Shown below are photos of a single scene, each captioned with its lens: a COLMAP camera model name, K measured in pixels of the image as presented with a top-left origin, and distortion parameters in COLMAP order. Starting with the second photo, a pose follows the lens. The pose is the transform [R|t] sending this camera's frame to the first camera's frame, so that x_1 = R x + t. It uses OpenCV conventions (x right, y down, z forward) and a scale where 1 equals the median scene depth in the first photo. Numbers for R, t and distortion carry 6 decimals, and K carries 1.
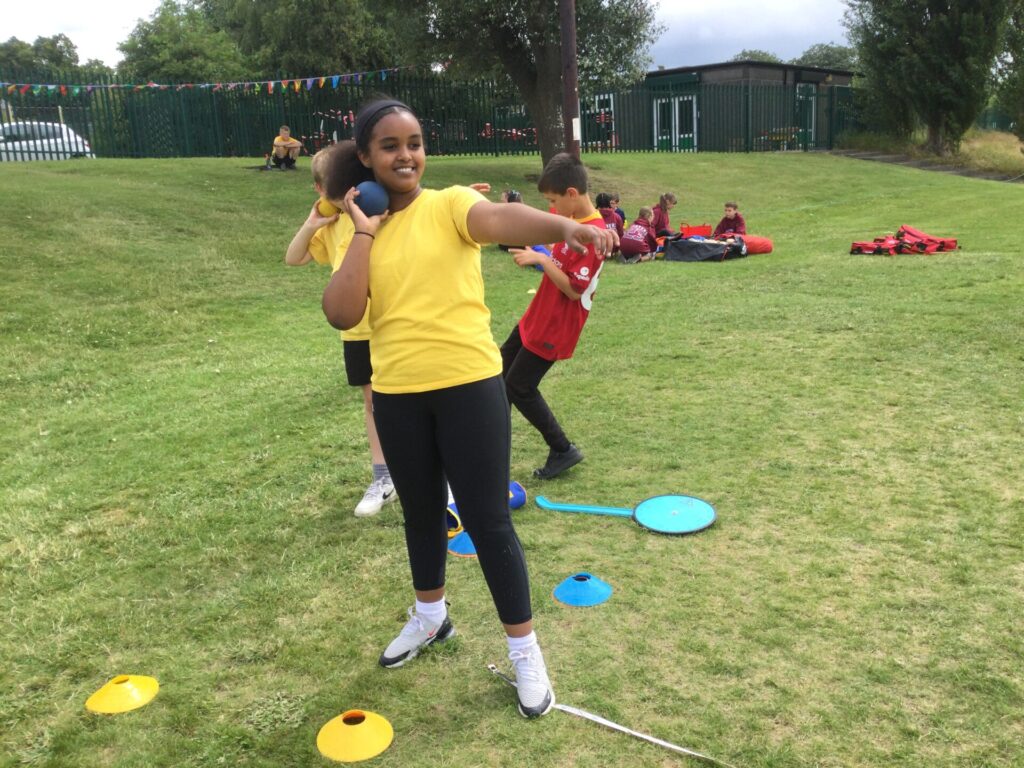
lens RADIAL K [[925.6, 0, 513.3], [0, 925.6, 386.8], [0, 0, 1]] dist [0.117735, -0.228537]
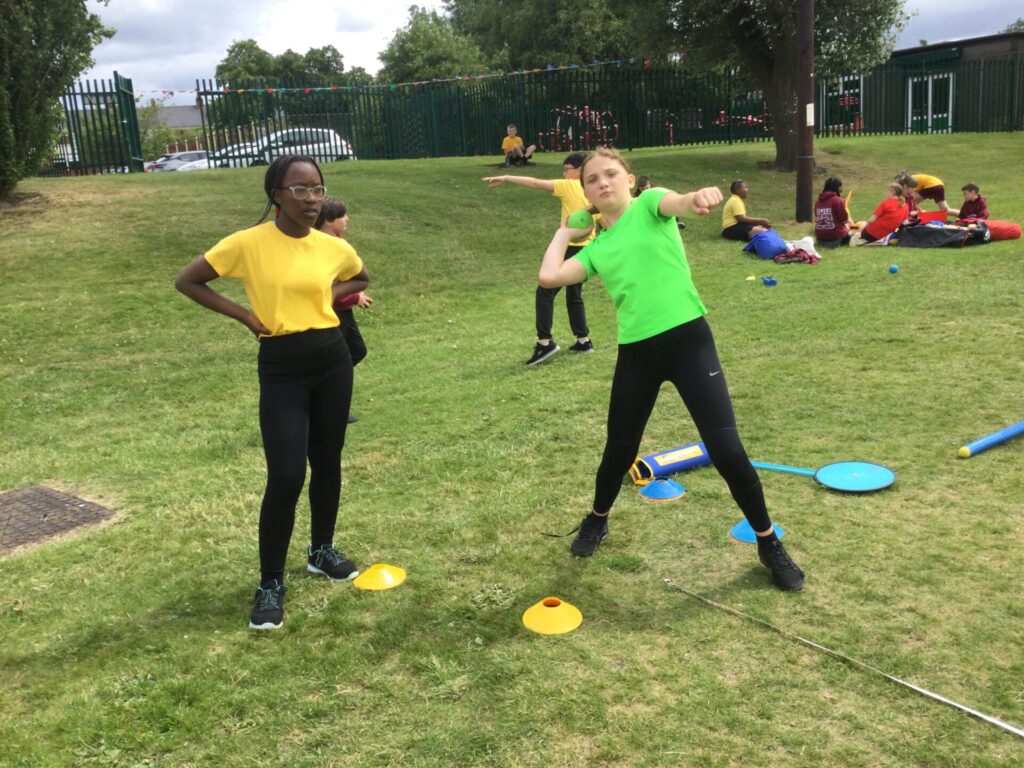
lens RADIAL K [[928.6, 0, 462.5], [0, 928.6, 378.9], [0, 0, 1]] dist [0.133398, -0.197614]
pose [[0.956034, 0.039914, -0.290526, 0.043120], [-0.040081, 0.999182, 0.005379, 0.029502], [0.290503, 0.006502, 0.956852, -0.152761]]
